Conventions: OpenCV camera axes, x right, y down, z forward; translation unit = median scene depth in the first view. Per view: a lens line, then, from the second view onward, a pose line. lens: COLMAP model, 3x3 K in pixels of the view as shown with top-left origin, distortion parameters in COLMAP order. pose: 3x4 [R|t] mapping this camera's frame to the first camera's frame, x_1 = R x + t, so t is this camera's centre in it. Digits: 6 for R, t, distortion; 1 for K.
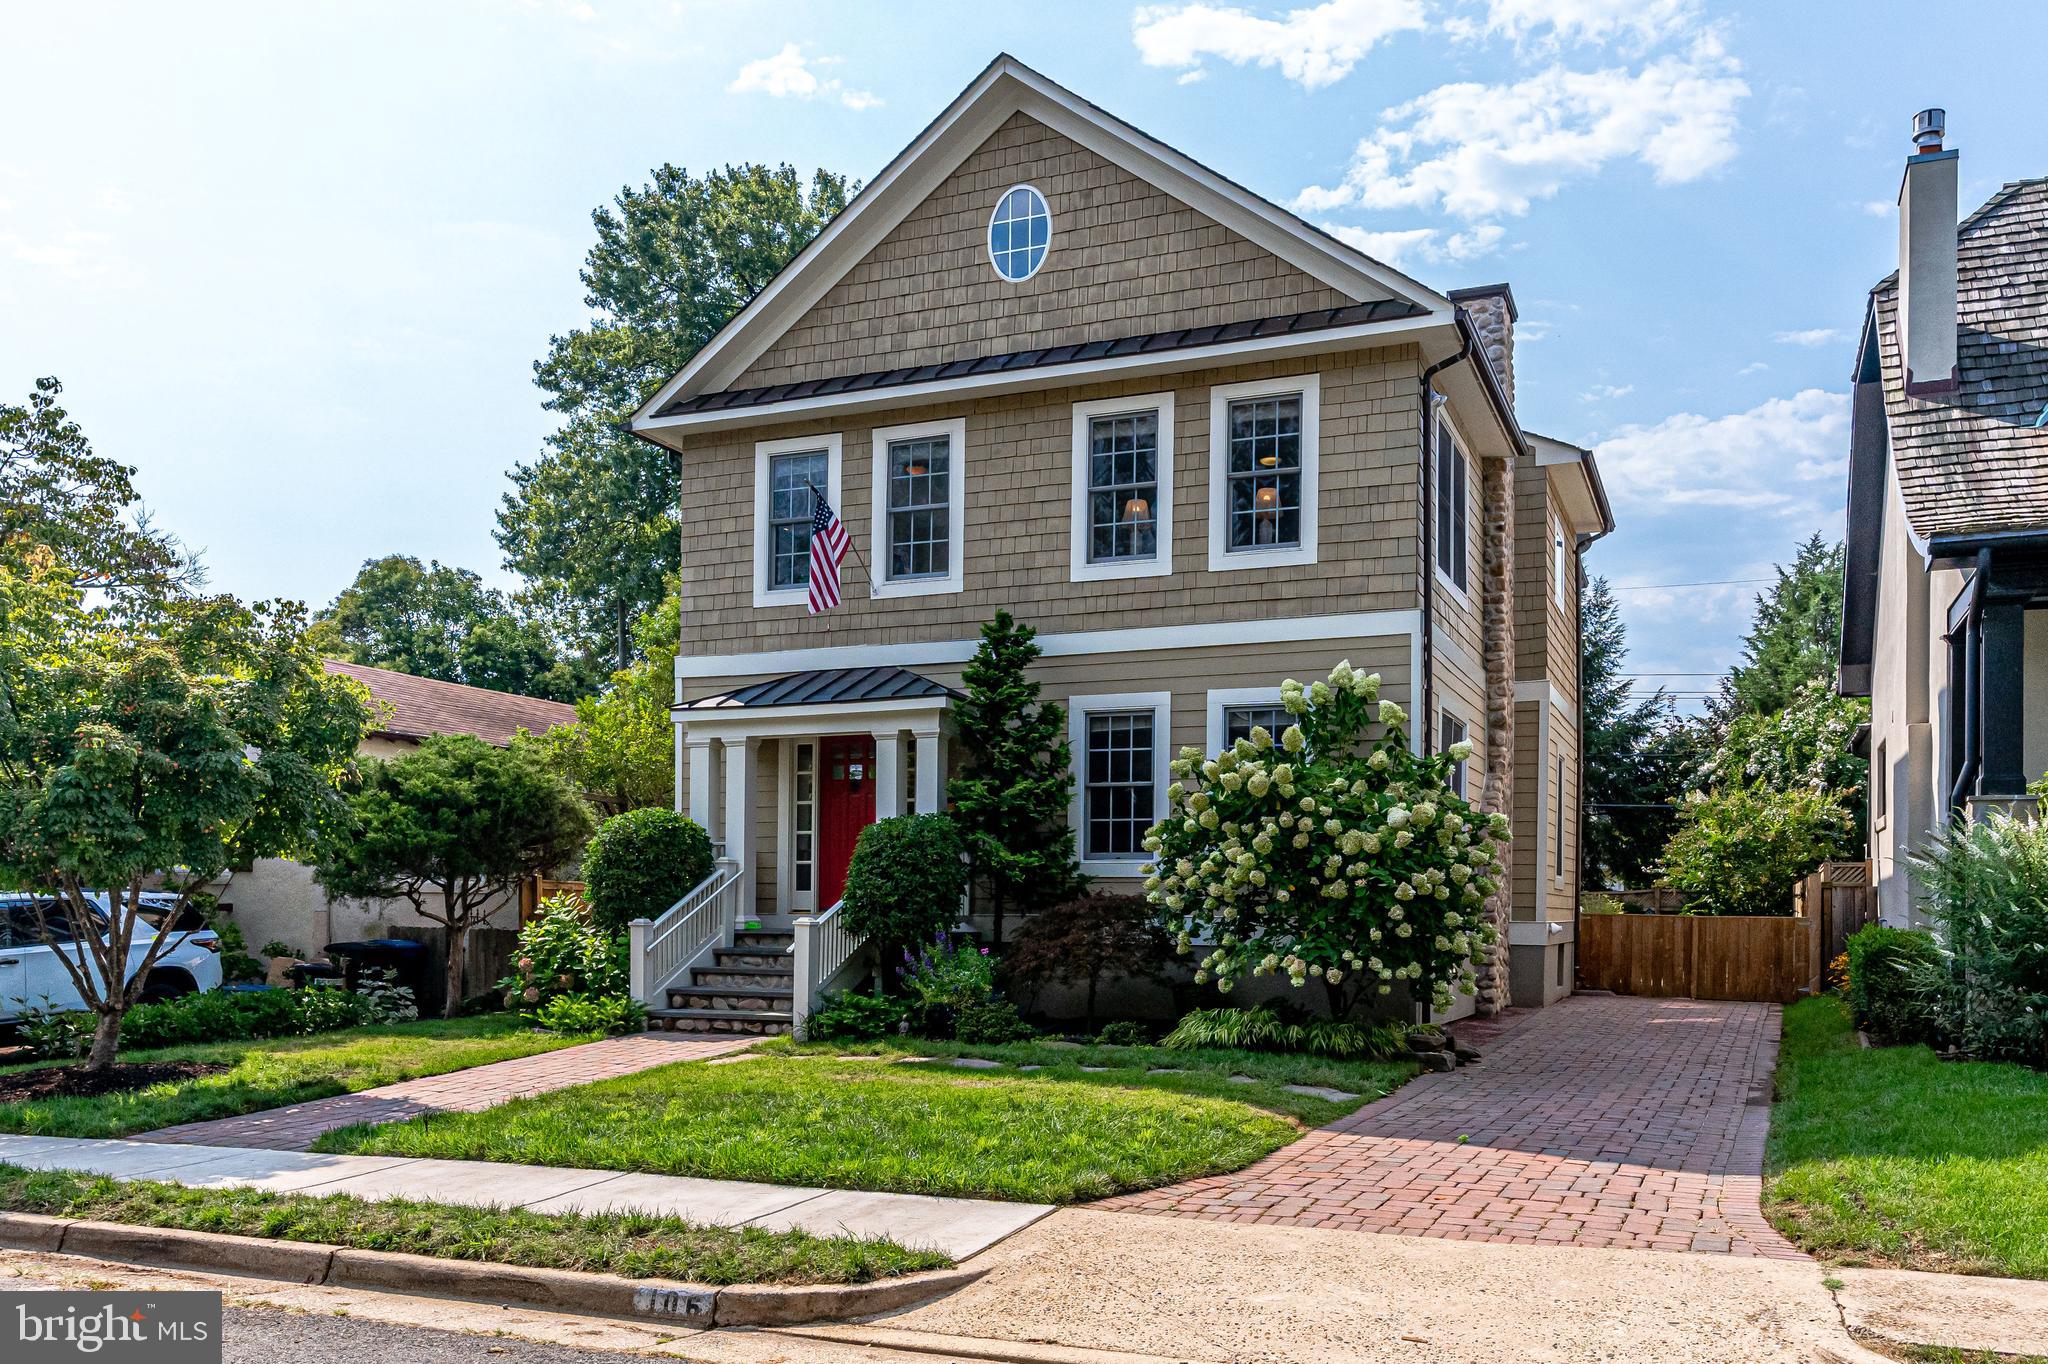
lens RADIAL K [[1703.9, 0, 1024.0], [0, 1703.9, 682.0], [0, 0, 1]] dist [-0.010285, 0.000054]
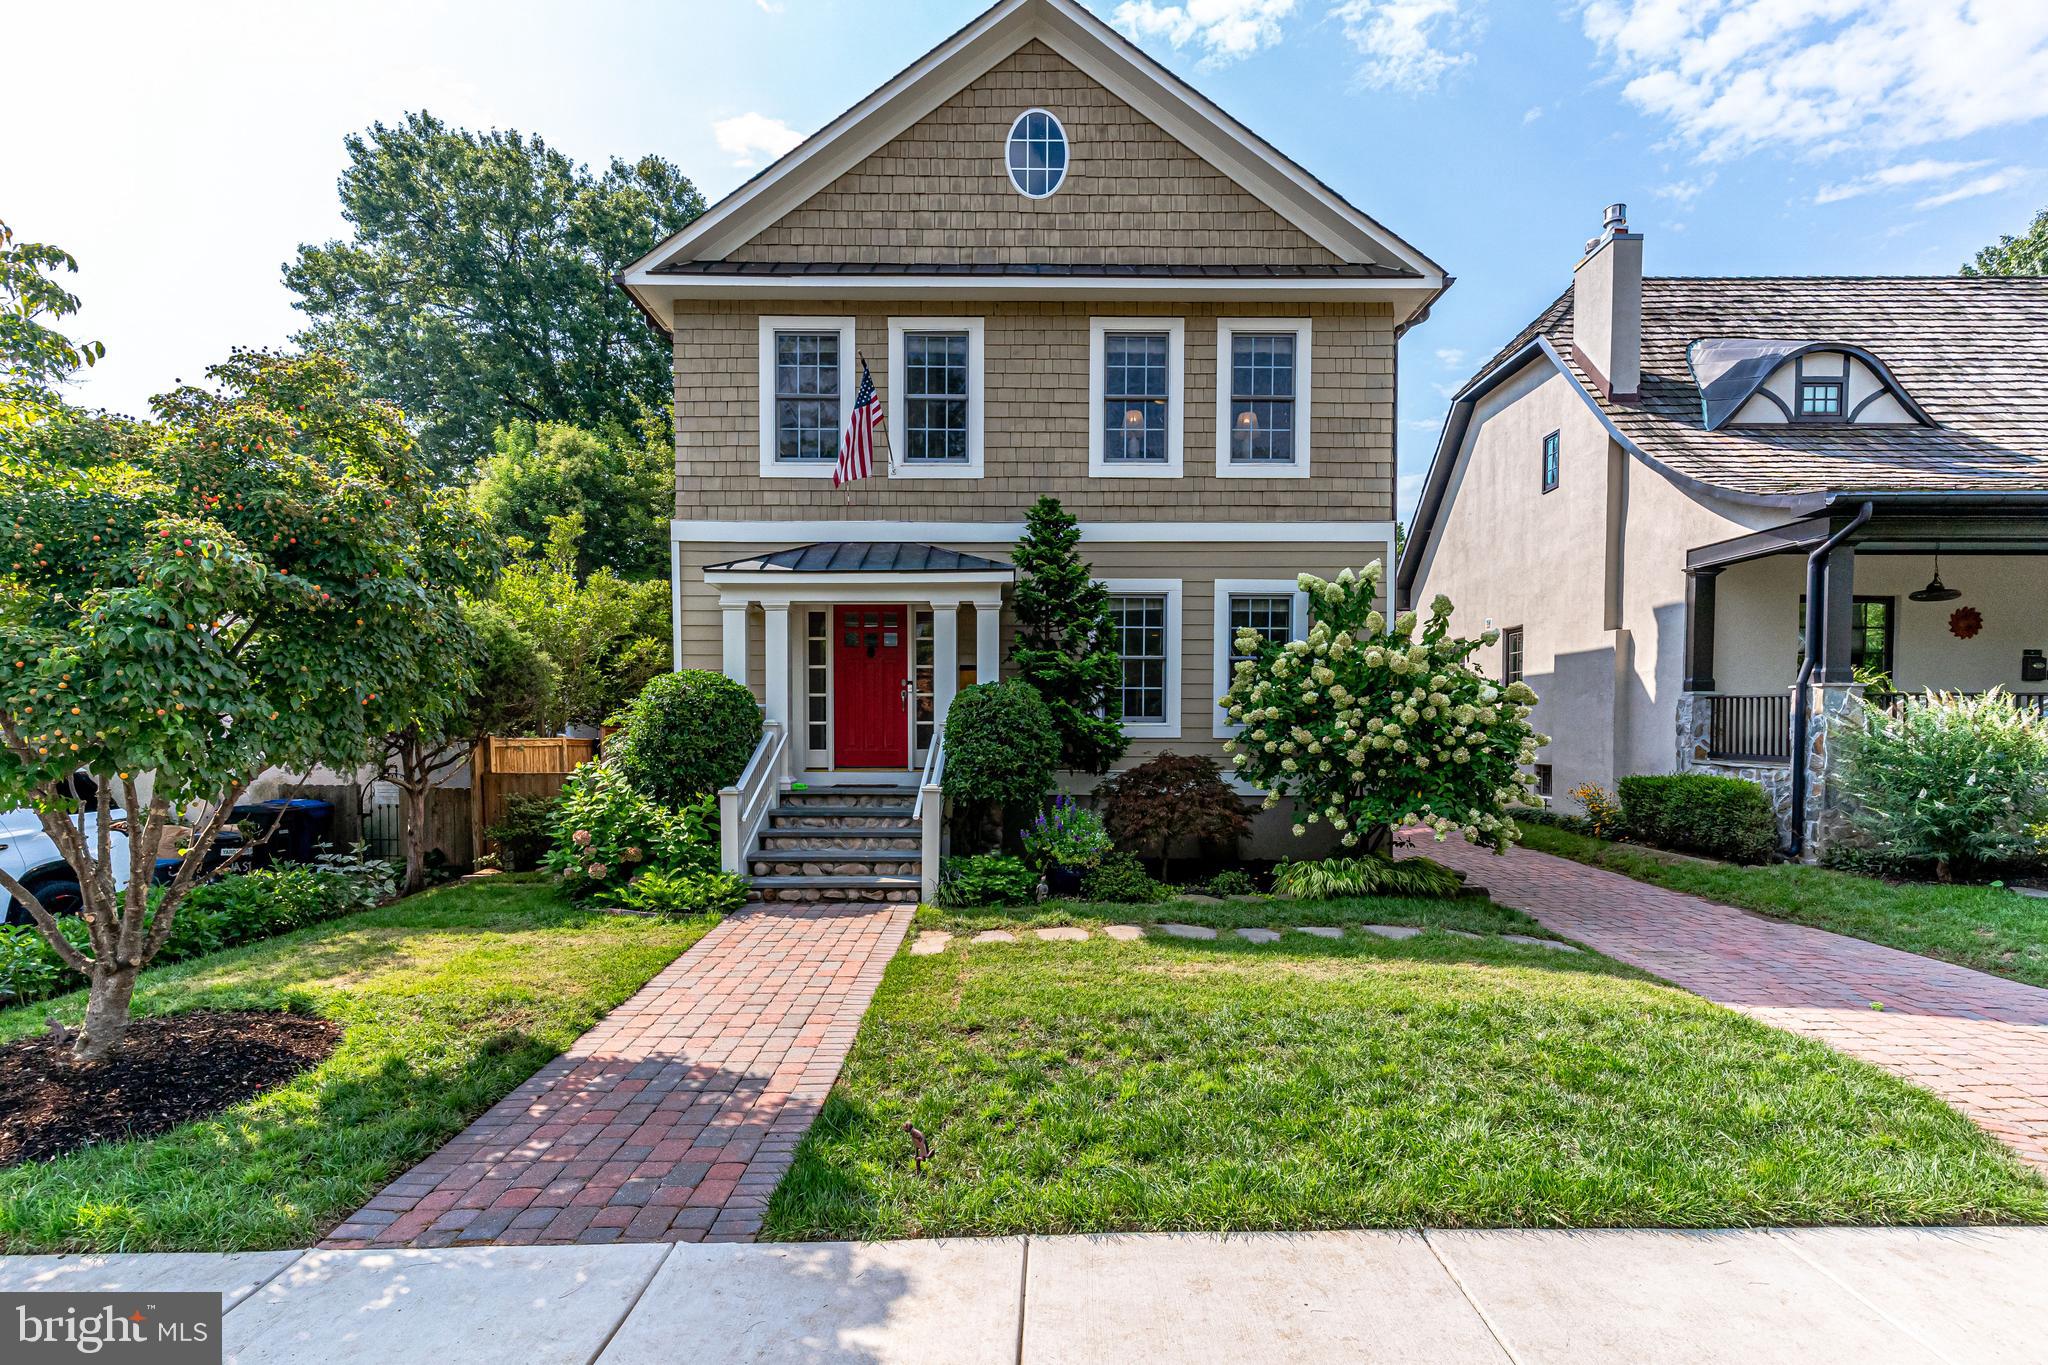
lens RADIAL K [[1039.7, 0, 1024.0], [0, 1039.7, 682.5], [0, 0, 1]] dist [-0.002141, -0.000816]
pose [[0.911899, 0.014445, 0.410161, -0.290642], [-0.049596, 0.995935, 0.075191, 0.026868], [-0.407407, -0.088909, 0.908909, 0.378583]]
